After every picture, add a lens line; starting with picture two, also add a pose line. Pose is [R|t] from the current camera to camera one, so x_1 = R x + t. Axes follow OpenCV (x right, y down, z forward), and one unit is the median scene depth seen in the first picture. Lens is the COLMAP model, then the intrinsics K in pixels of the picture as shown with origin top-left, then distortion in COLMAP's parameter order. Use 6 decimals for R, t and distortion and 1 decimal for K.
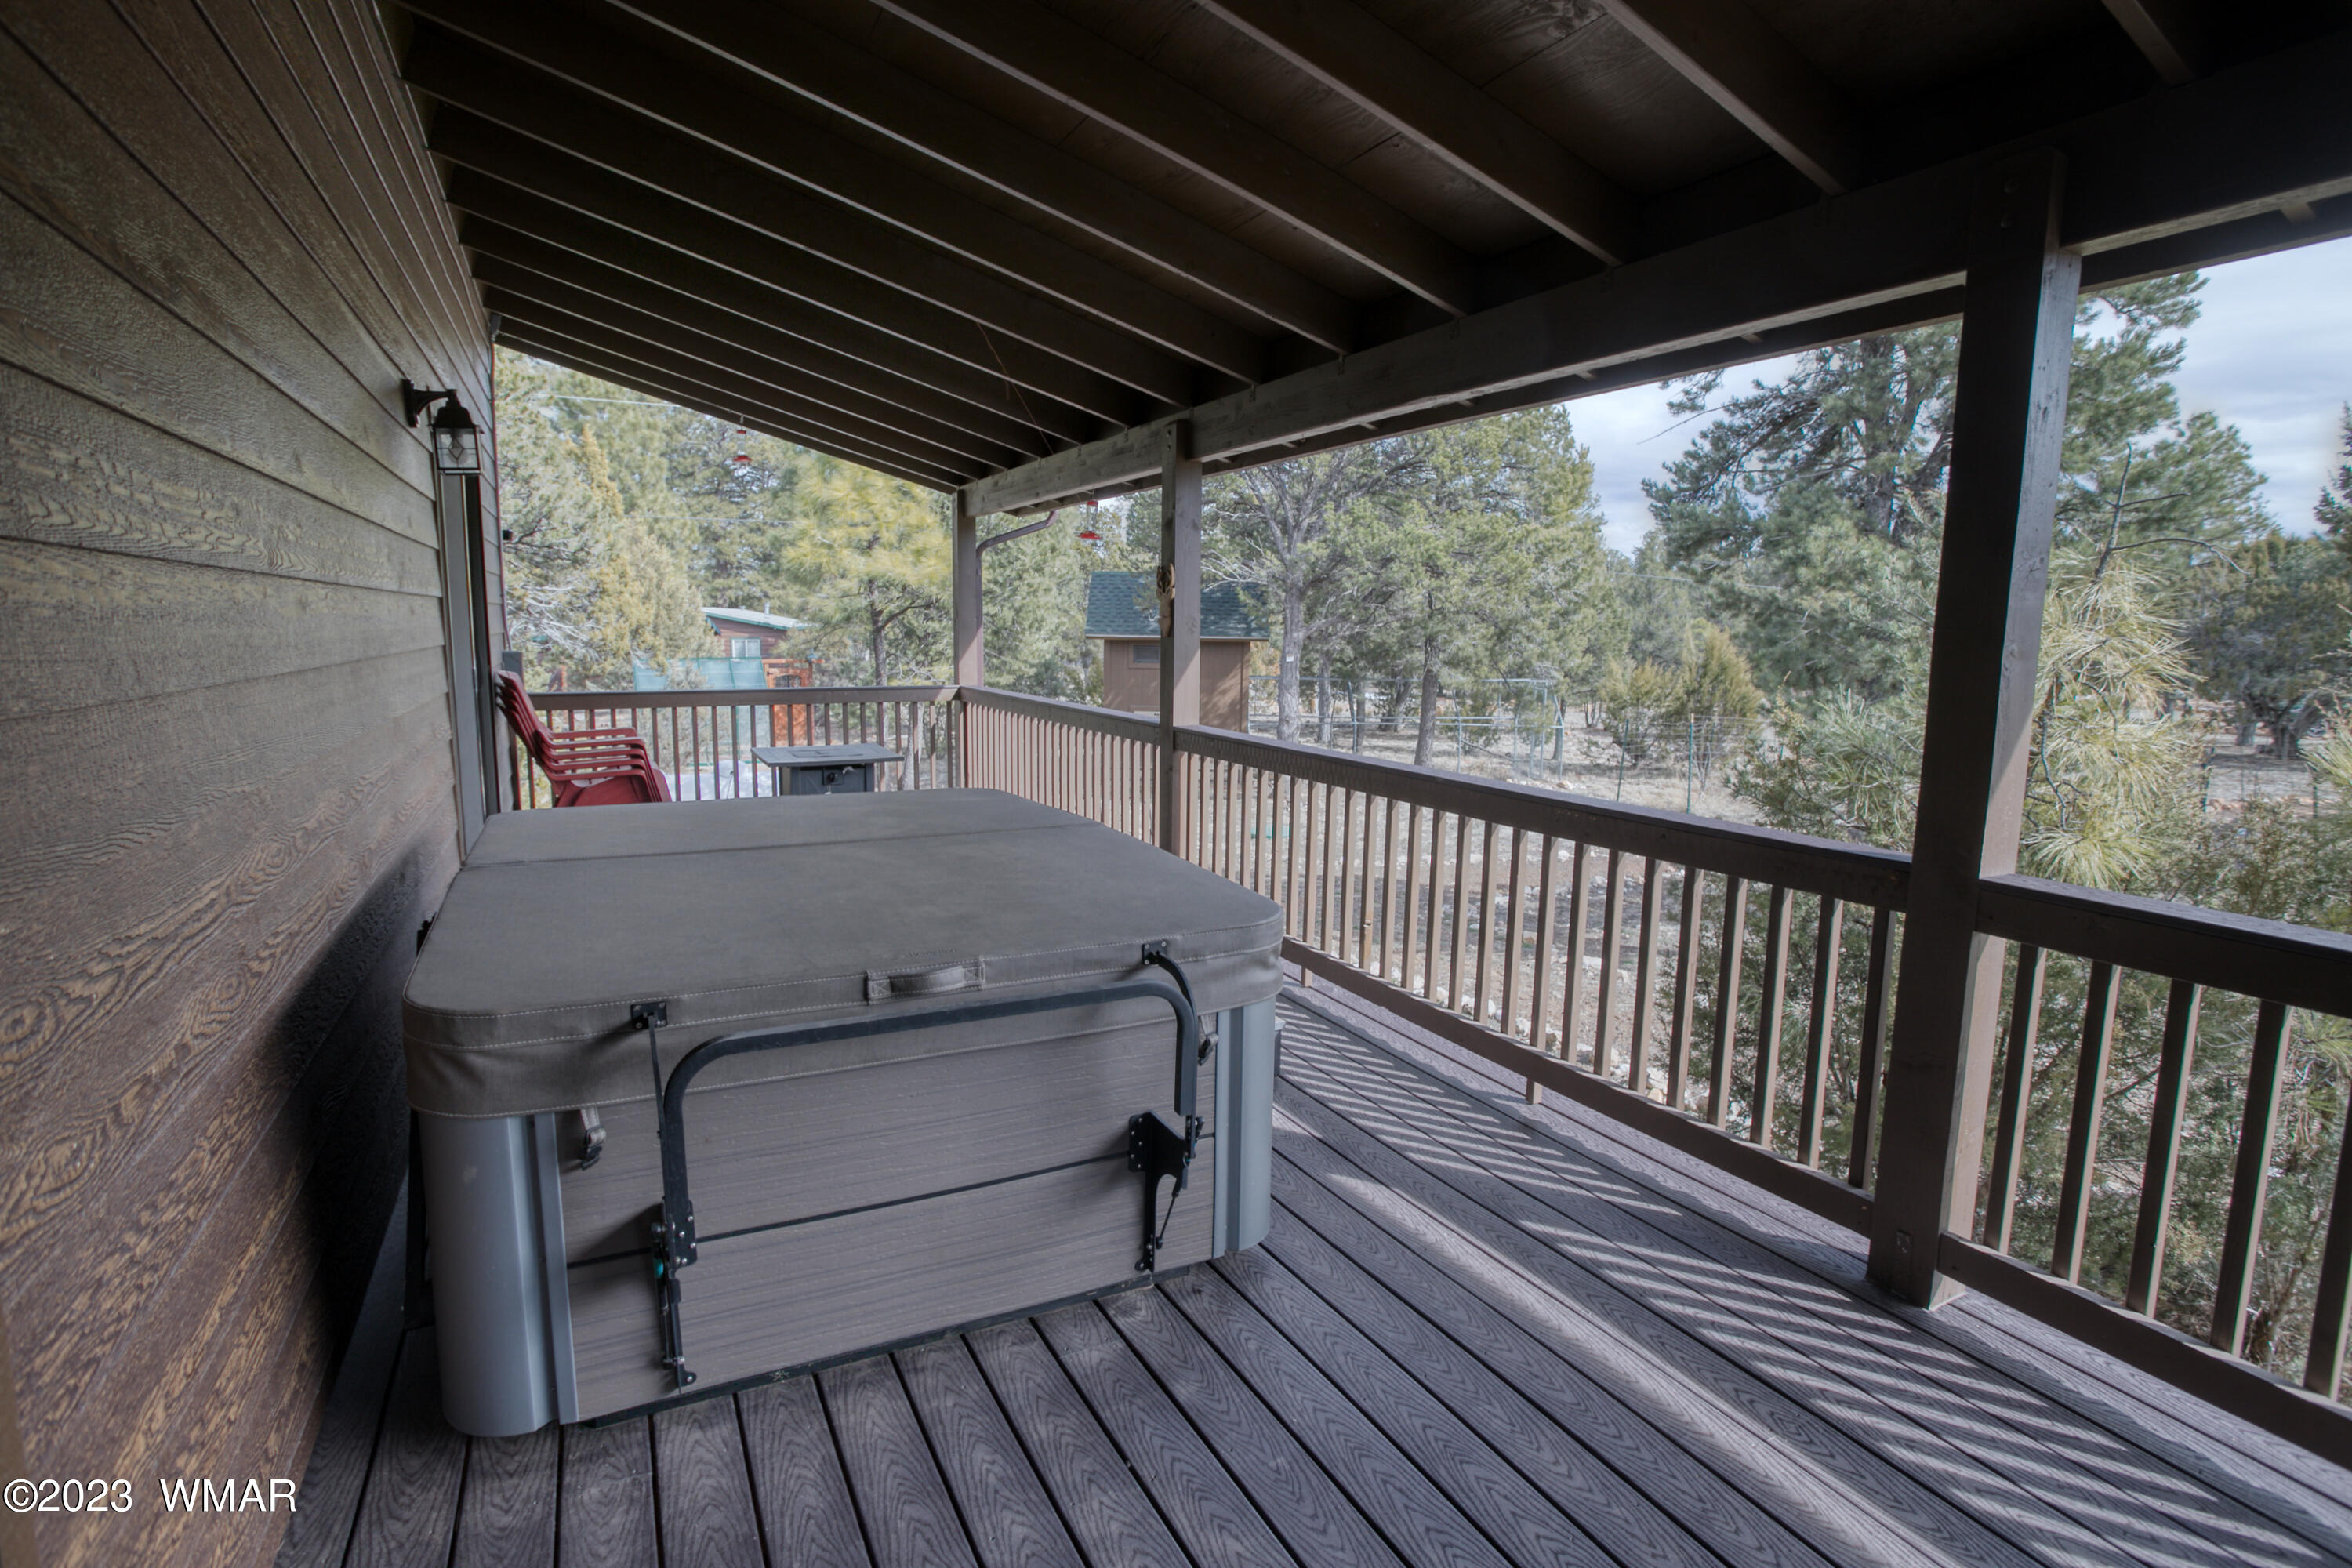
lens RADIAL K [[1135.7, 0, 1179.8], [0, 1135.7, 780.1], [0, 0, 1]] dist [-0.025372, -0.000284]
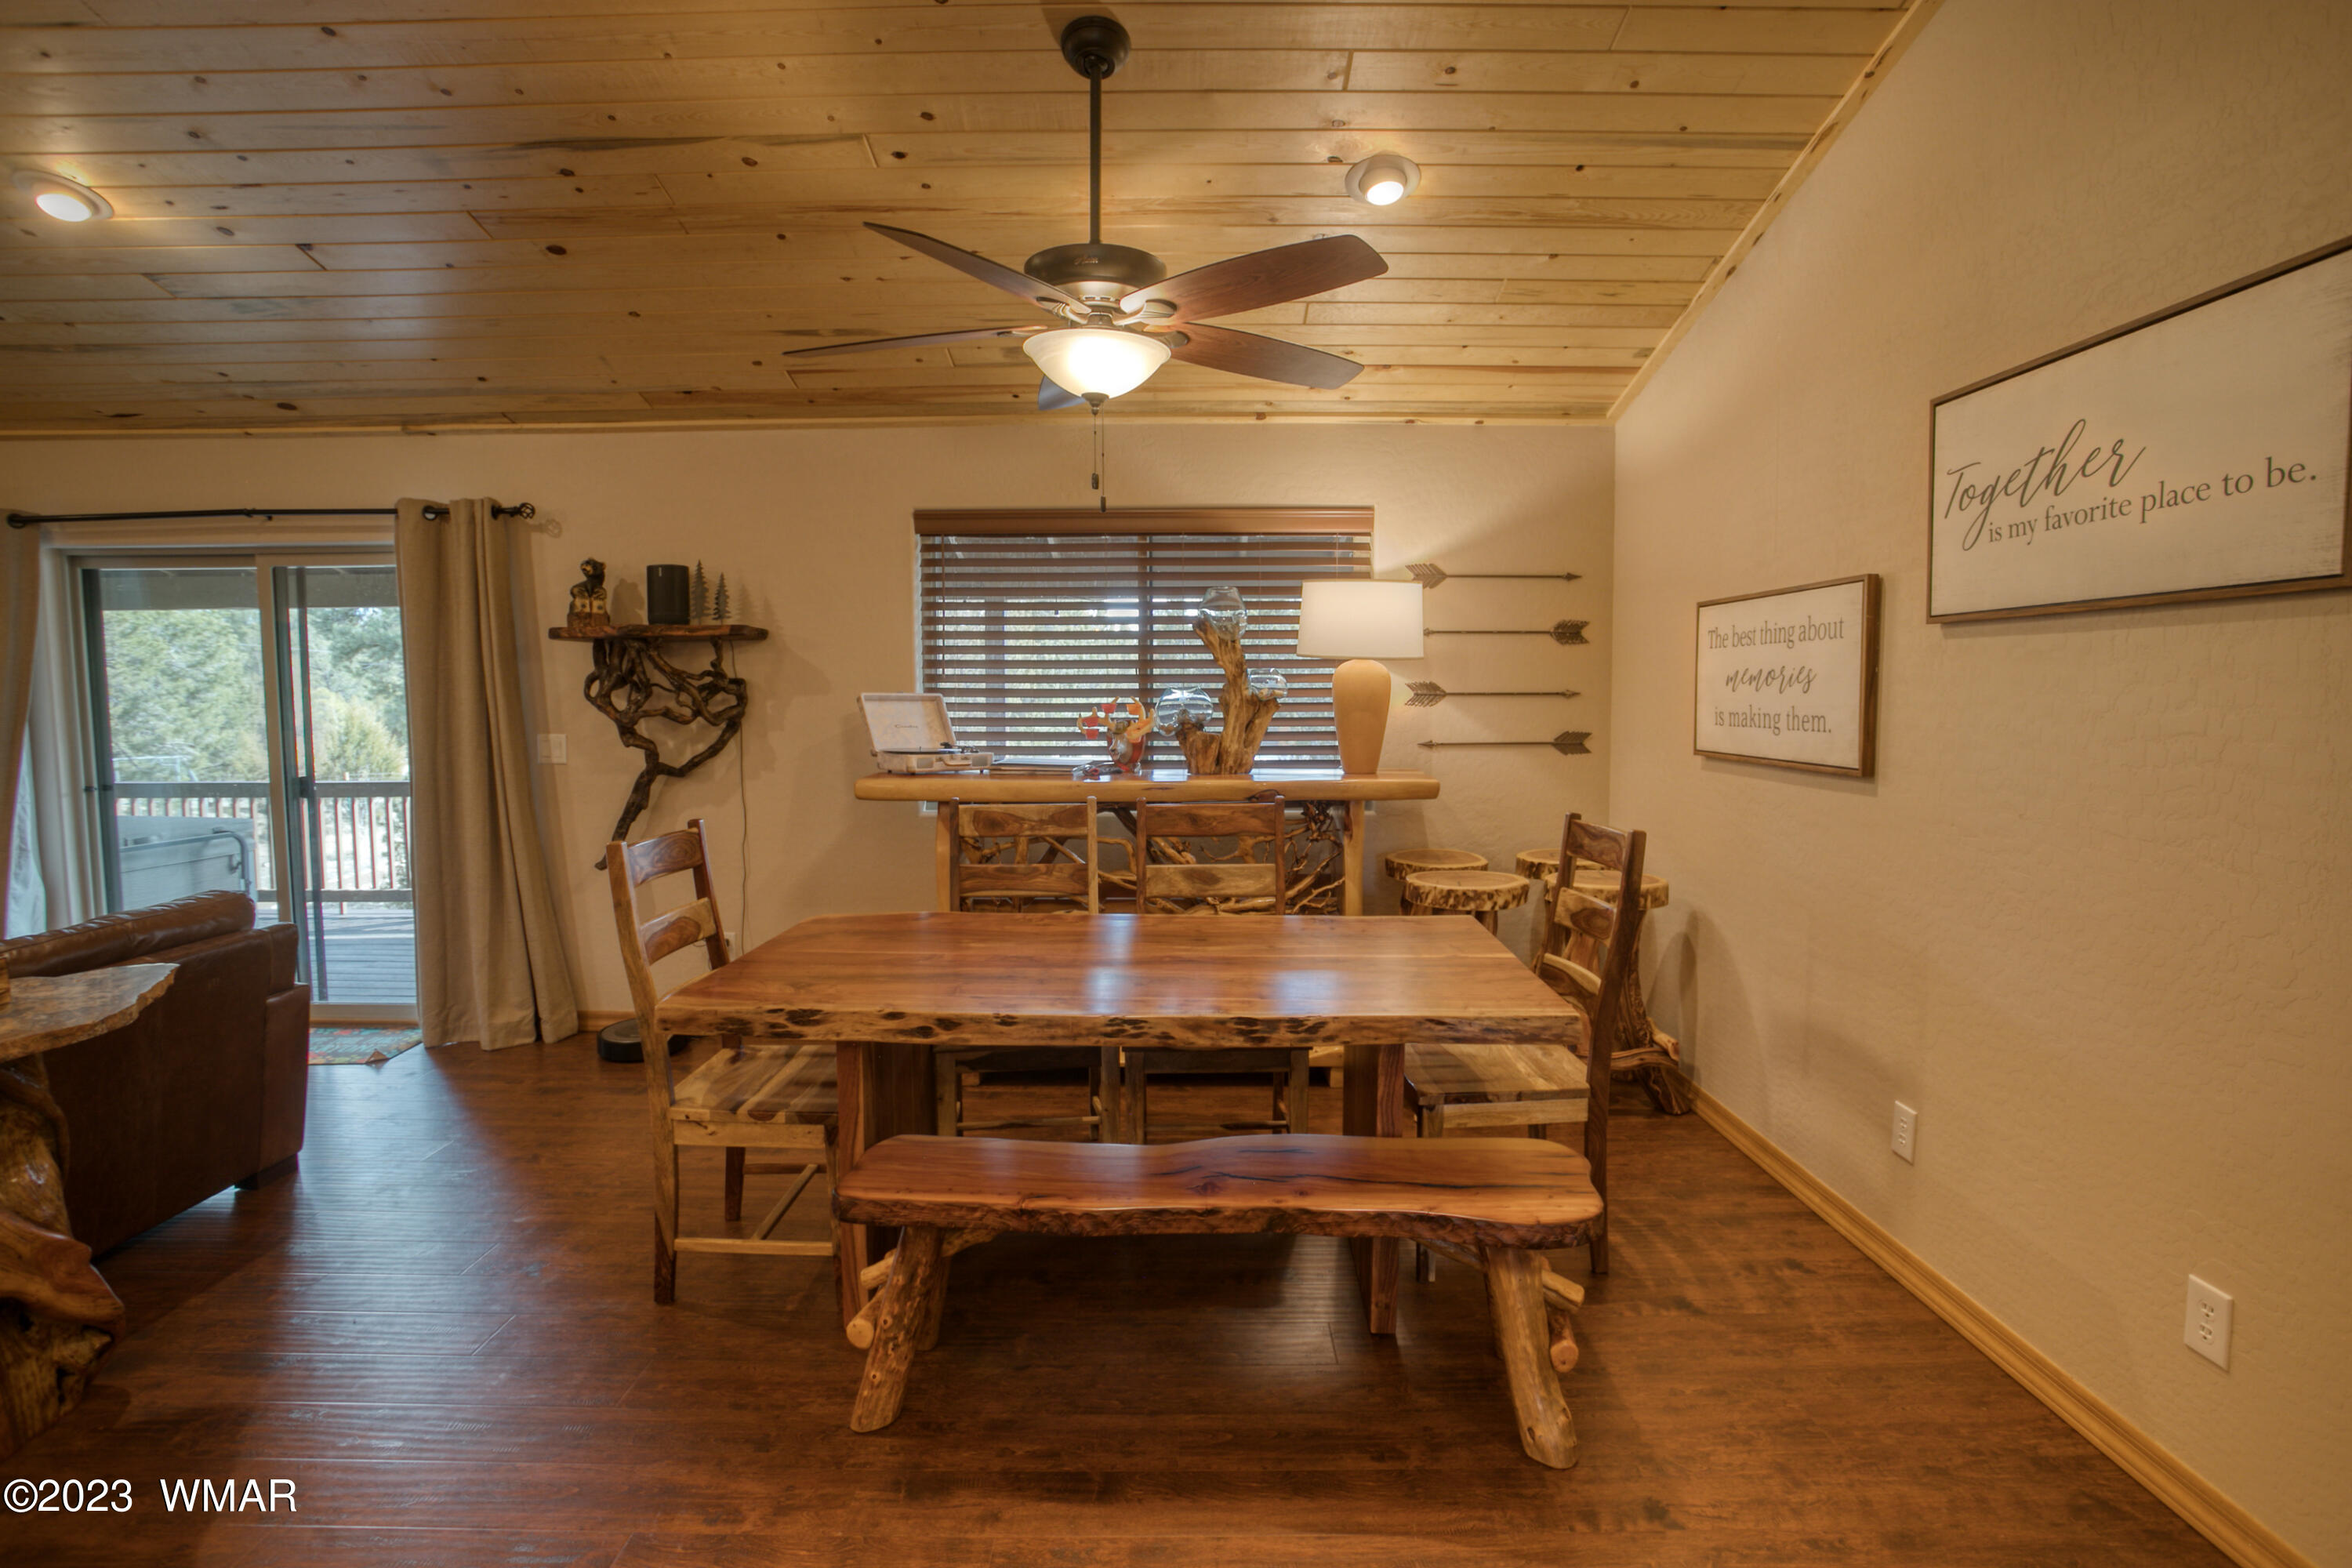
lens RADIAL K [[1135.7, 0, 1166.4], [0, 1135.7, 776.5], [0, 0, 1]] dist [-0.025372, -0.000284]
pose [[0.465932, -0.078222, 0.881356, -0.161318], [0.128916, 0.991457, 0.019842, 0.027662], [-0.875379, 0.104376, 0.472036, -0.276361]]
